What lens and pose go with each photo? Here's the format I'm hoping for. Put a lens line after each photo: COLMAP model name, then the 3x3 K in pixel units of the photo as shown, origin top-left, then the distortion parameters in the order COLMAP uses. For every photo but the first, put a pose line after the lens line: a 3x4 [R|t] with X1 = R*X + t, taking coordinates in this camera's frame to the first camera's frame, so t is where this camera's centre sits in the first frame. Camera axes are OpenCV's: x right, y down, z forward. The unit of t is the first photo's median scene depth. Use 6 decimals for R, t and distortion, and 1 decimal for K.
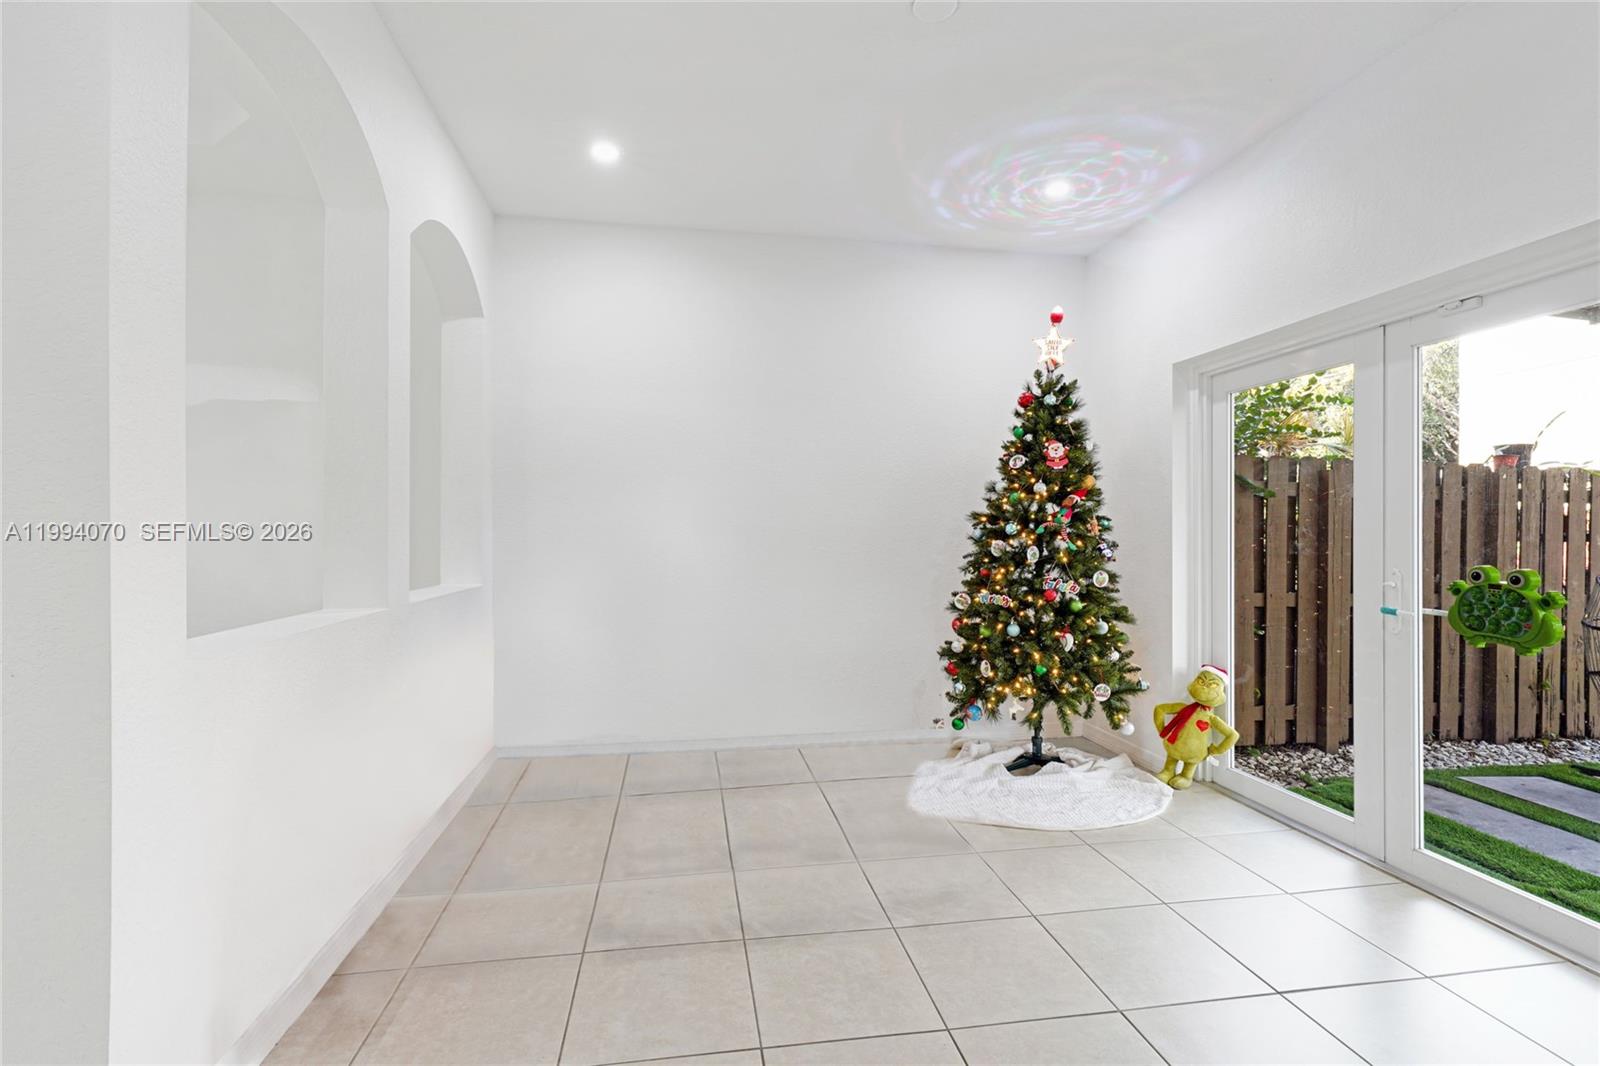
lens RADIAL K [[725.1, 0, 790.0], [0, 725.1, 523.1], [0, 0, 1]] dist [0.009176, 0.002388]
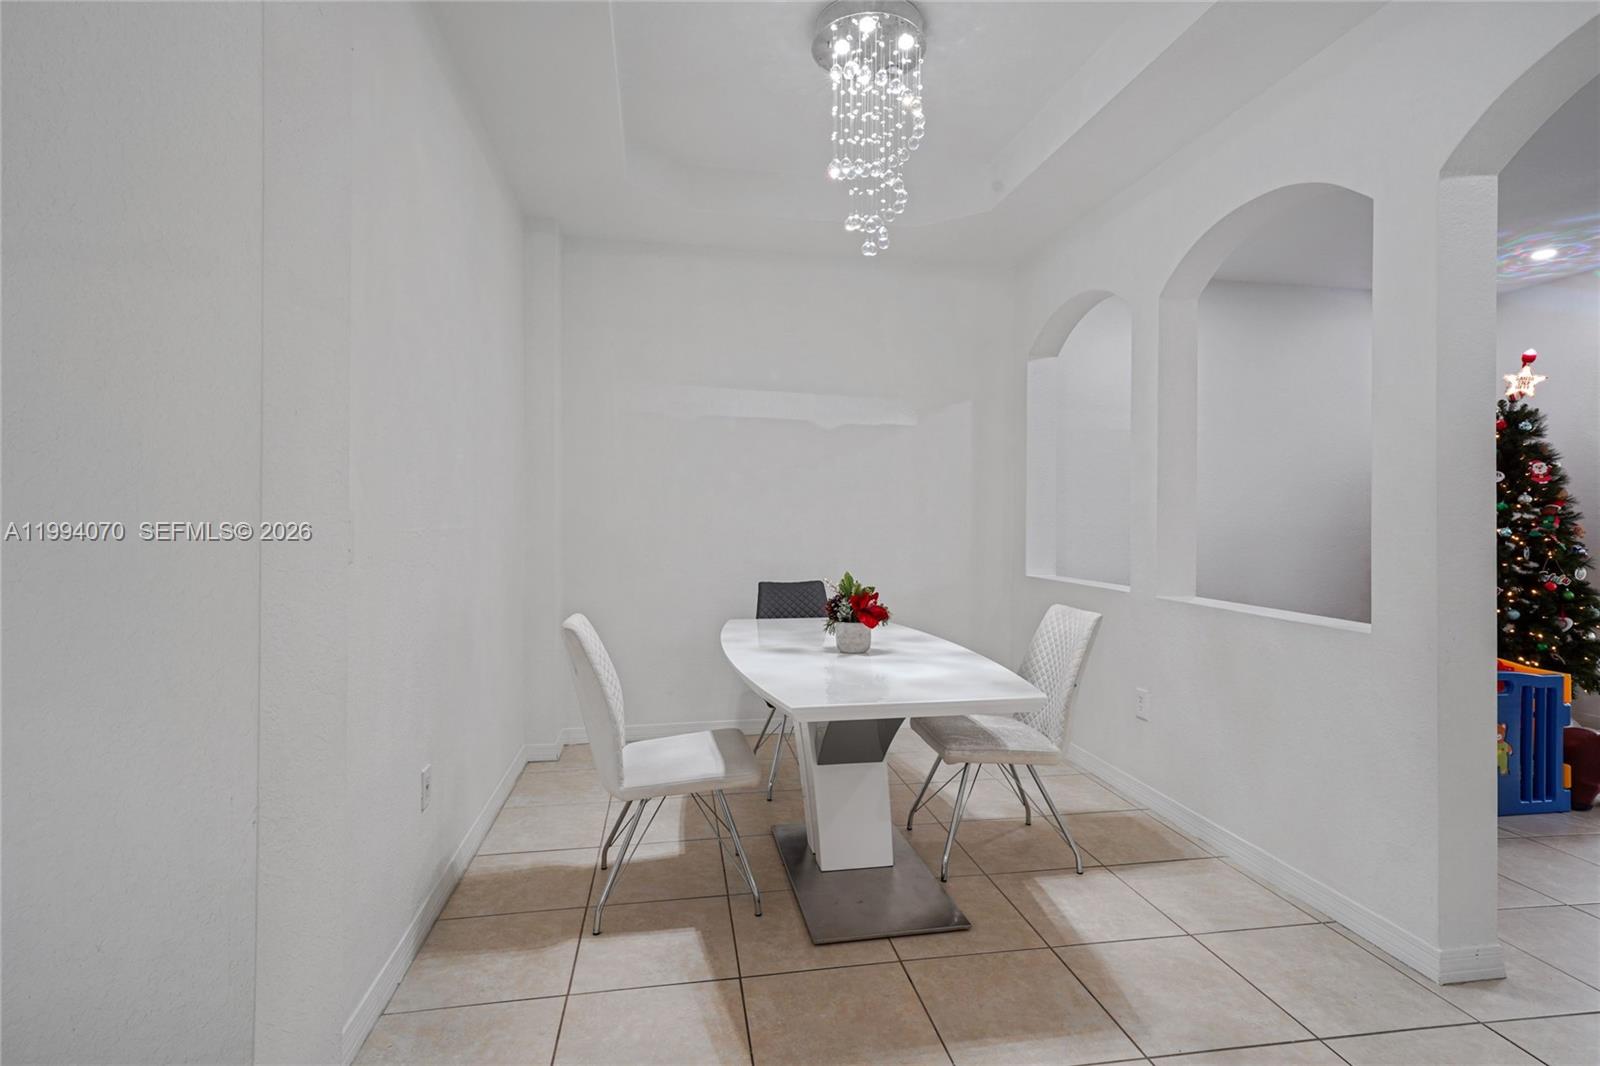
lens RADIAL K [[735.5, 0, 800.6], [0, 735.5, 527.9], [0, 0, 1]] dist [0.004734, 0.004668]
pose [[0.999979, -0.000305, 0.006500, -0.864461], [0.000257, 0.999972, 0.007442, -0.008998], [-0.006502, -0.007440, 0.999951, -0.236158]]
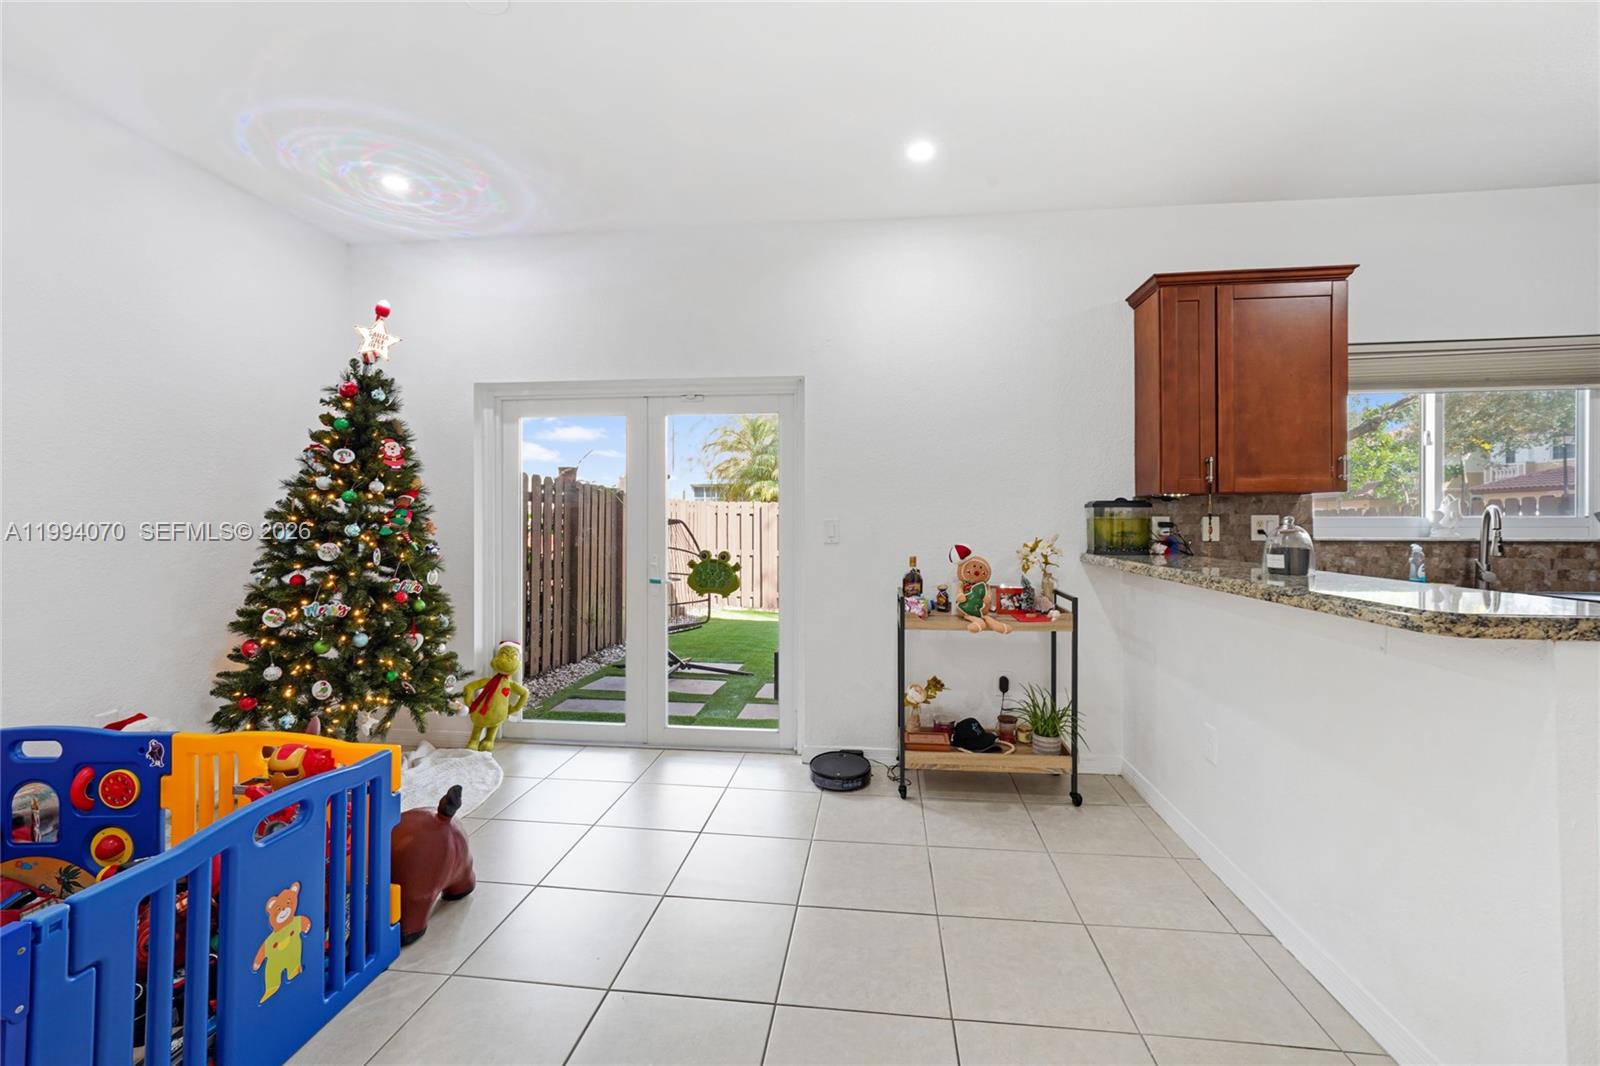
lens RADIAL K [[671.2, 0, 797.4], [0, 671.2, 517.7], [0, 0, 1]] dist [-0.004110, 0.000323]
pose [[0.288499, -0.000959, 0.957480, -0.331447], [-0.007388, 0.999967, 0.003228, -0.014538], [-0.957452, -0.008005, 0.288483, 0.212267]]
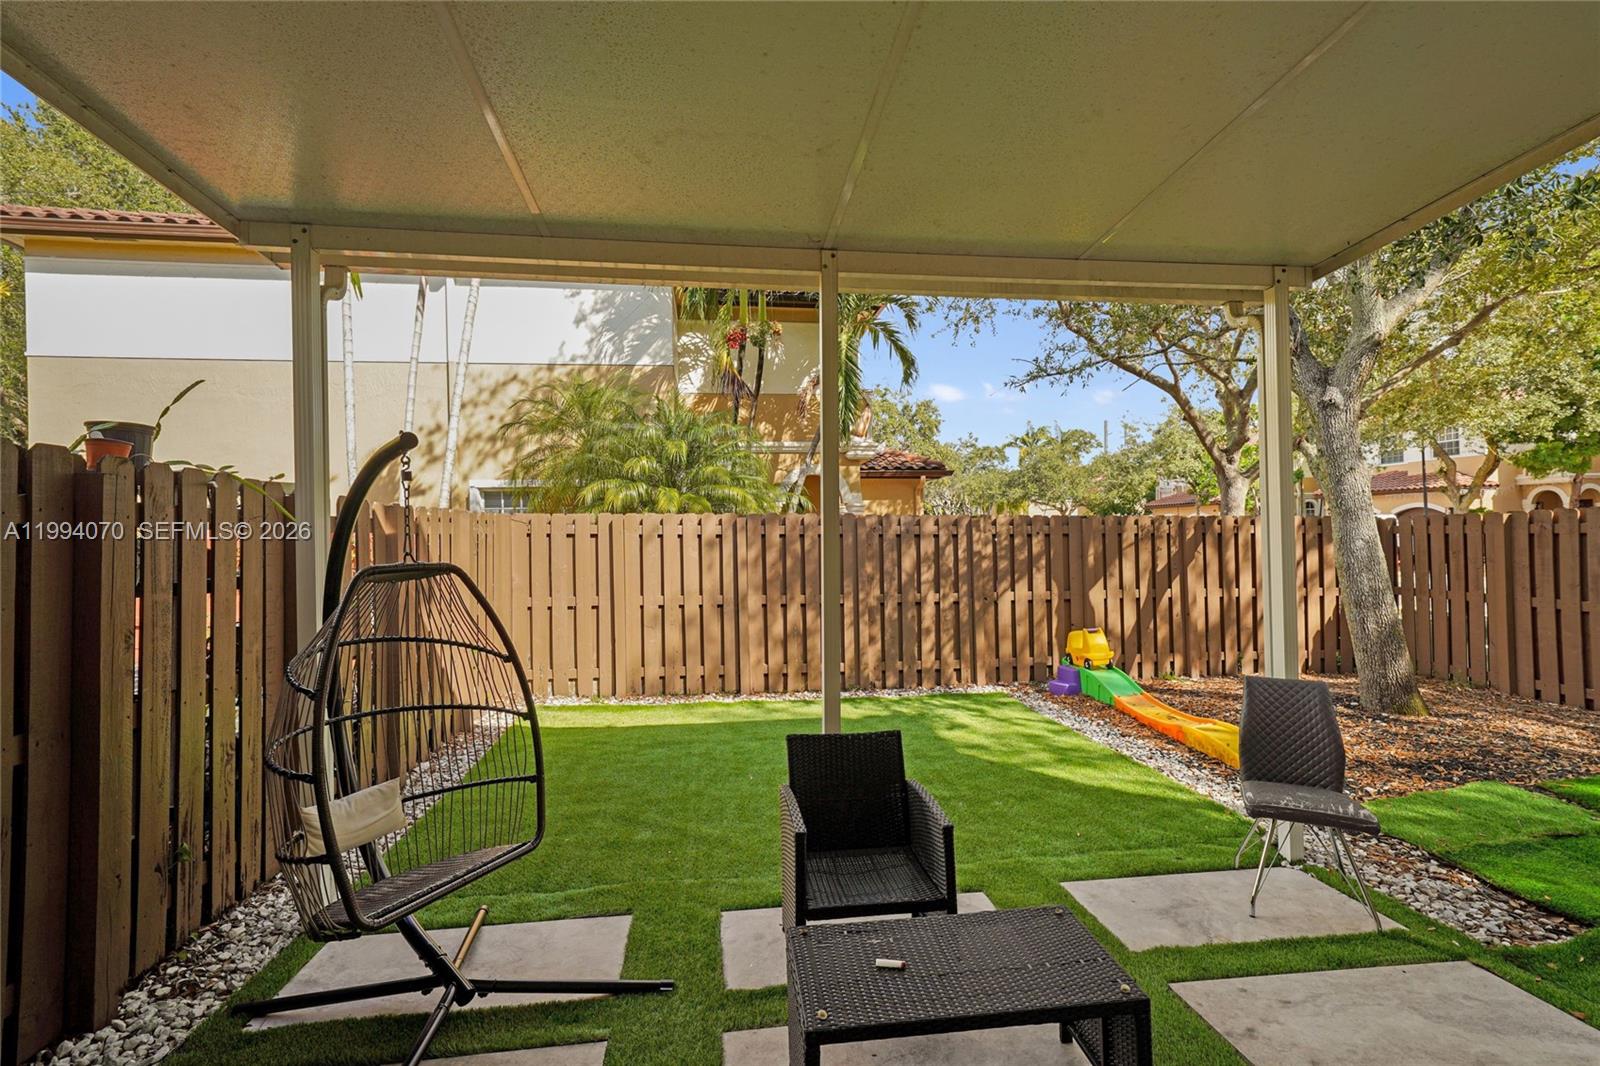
lens RADIAL K [[735.5, 0, 796.8], [0, 735.5, 530.6], [0, 0, 1]] dist [0.004734, 0.004668]
pose [[0.041651, -0.002677, 0.999129, 0.669561], [0.010149, 0.999946, 0.002256, -0.029556], [-0.999081, 0.010046, 0.041676, 0.699547]]
